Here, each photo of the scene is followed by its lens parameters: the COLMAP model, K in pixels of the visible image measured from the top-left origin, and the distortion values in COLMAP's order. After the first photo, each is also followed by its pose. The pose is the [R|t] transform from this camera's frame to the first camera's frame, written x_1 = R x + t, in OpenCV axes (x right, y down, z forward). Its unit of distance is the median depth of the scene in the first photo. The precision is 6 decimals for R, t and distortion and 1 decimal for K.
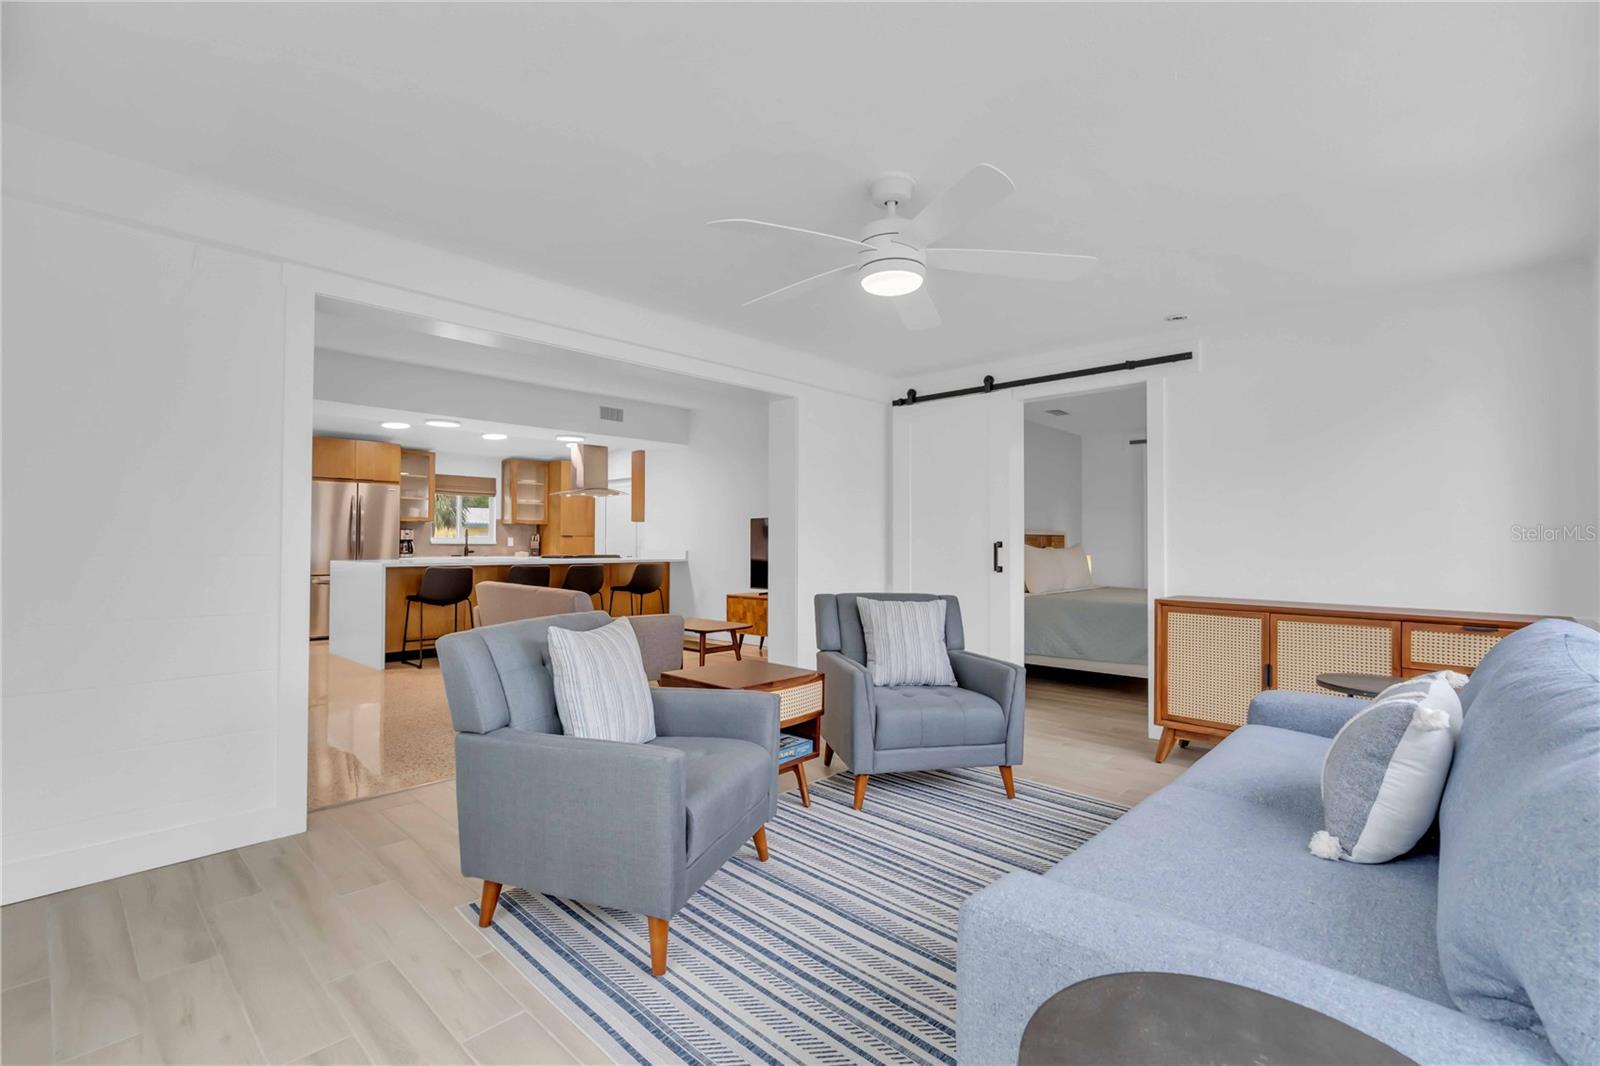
lens RADIAL K [[716.3, 0, 802.7], [0, 716.3, 527.6], [0, 0, 1]] dist [-0.000539, -0.000418]
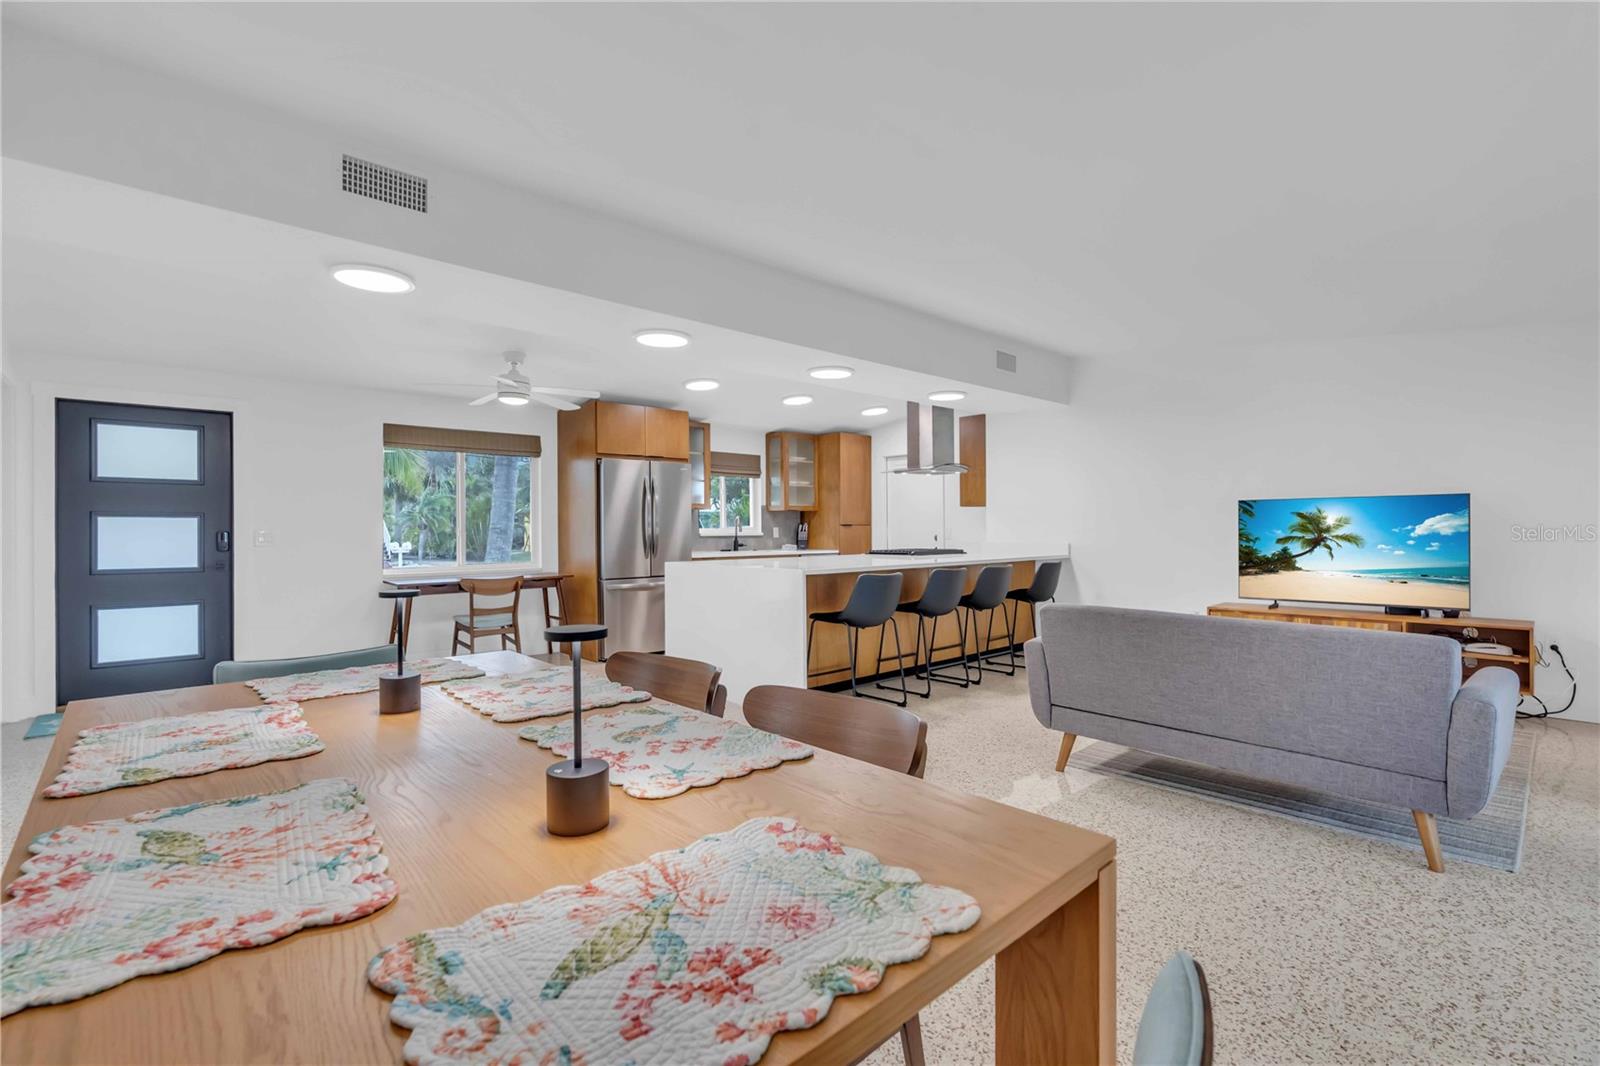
lens RADIAL K [[720.7, 0, 812.3], [0, 720.7, 527.2], [0, 0, 1]] dist [0.005233, 0.000717]
pose [[0.998507, -0.009216, -0.053849, -0.347333], [0.010467, 0.999681, 0.022983, -0.005255], [0.053620, -0.023512, 0.998285, 0.188496]]
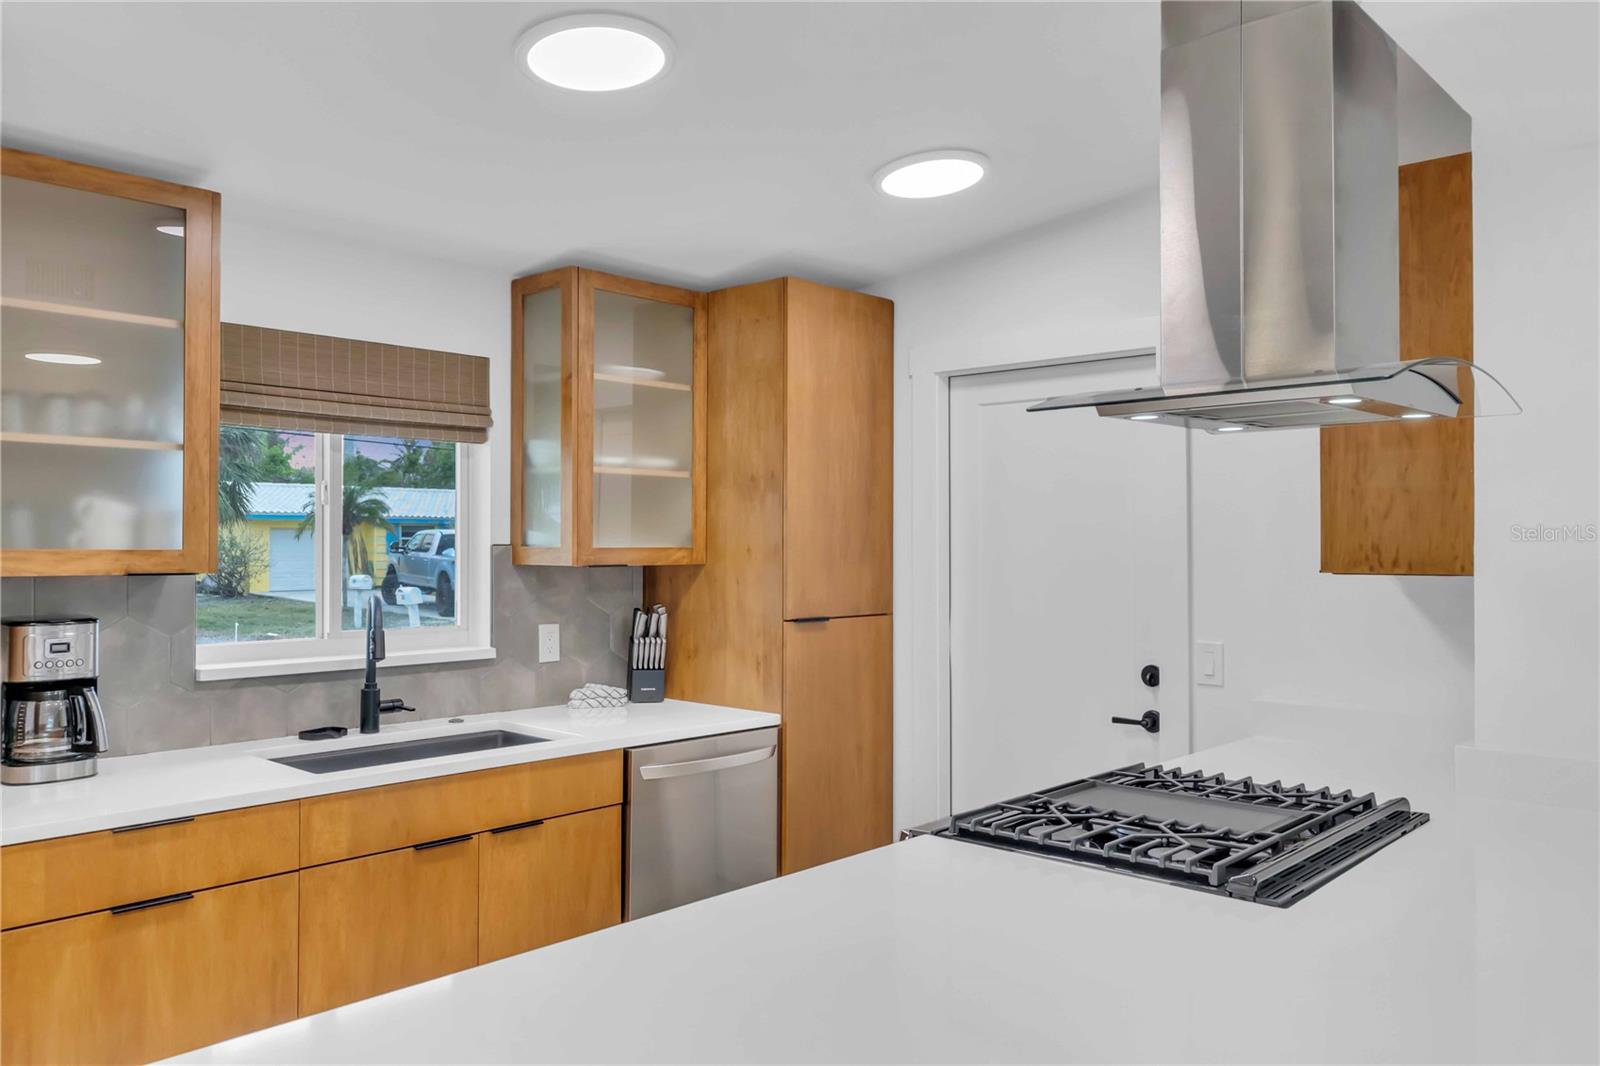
lens RADIAL K [[1204.3, 0, 802.5], [0, 1204.3, 532.4], [0, 0, 1]] dist [0.028833, 0.000975]
pose [[0.999856, -0.001117, 0.016932, -0.361806], [0.000858, 0.999883, 0.015282, -0.022290], [-0.016947, -0.015266, 0.999740, 0.671690]]
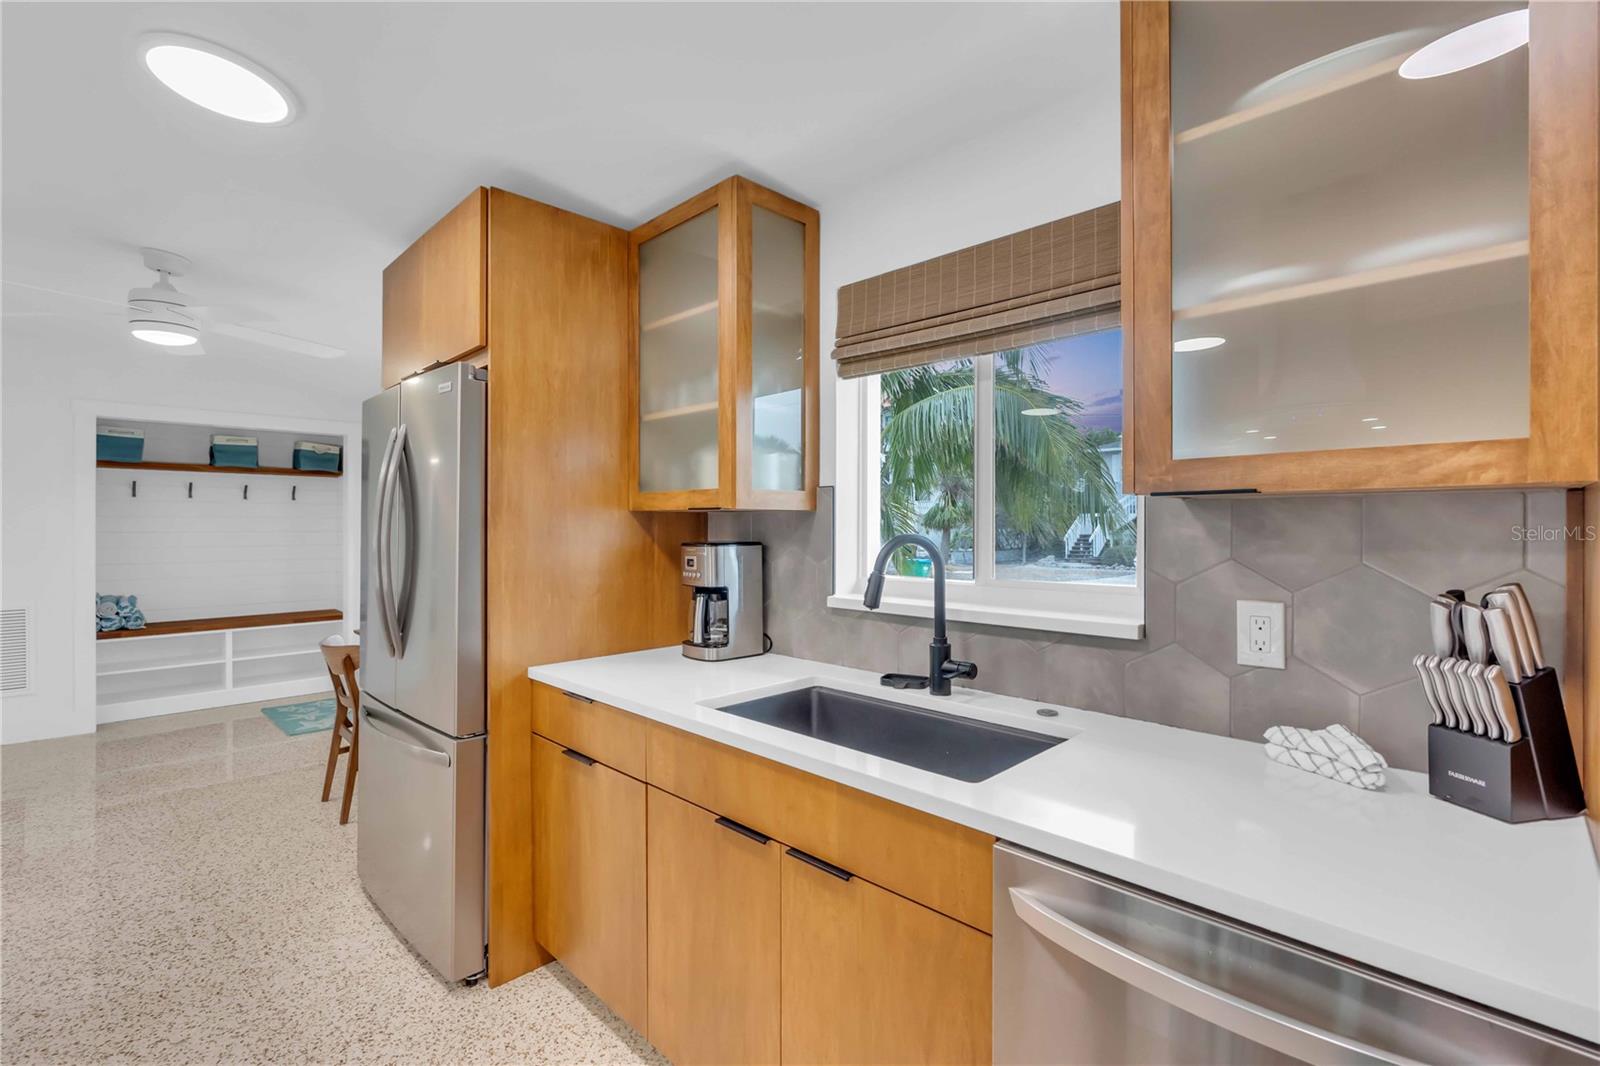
lens RADIAL K [[716.3, 0, 802.7], [0, 716.3, 527.6], [0, 0, 1]] dist [-0.000539, -0.000418]
pose [[-0.013556, -0.001151, -0.999907, -0.299053], [0.023279, 0.999728, -0.001467, -0.001304], [0.999637, -0.023297, -0.013526, 0.994112]]
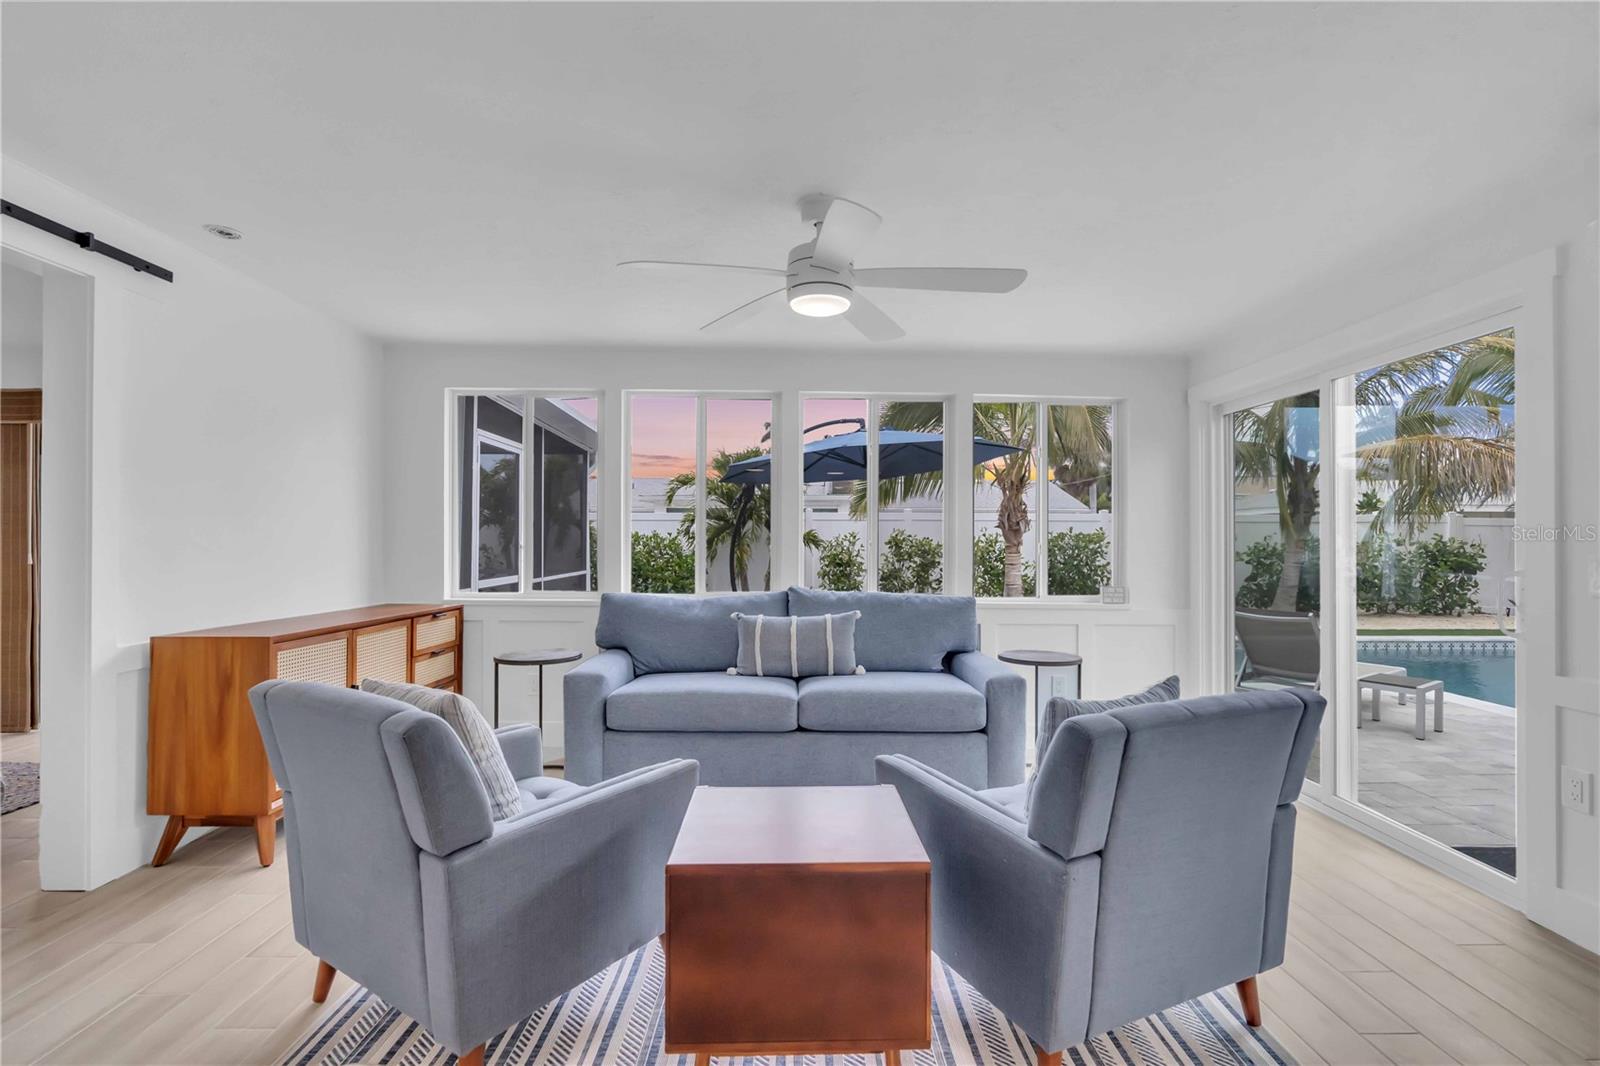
lens RADIAL K [[722.7, 0, 808.4], [0, 722.7, 536.3], [0, 0, 1]] dist [0.002172, 0.000218]
pose [[-0.704038, -0.001320, 0.710161, -0.143813], [-0.022995, 0.999516, -0.020939, 0.001276], [-0.709790, -0.031072, -0.703728, 0.416108]]
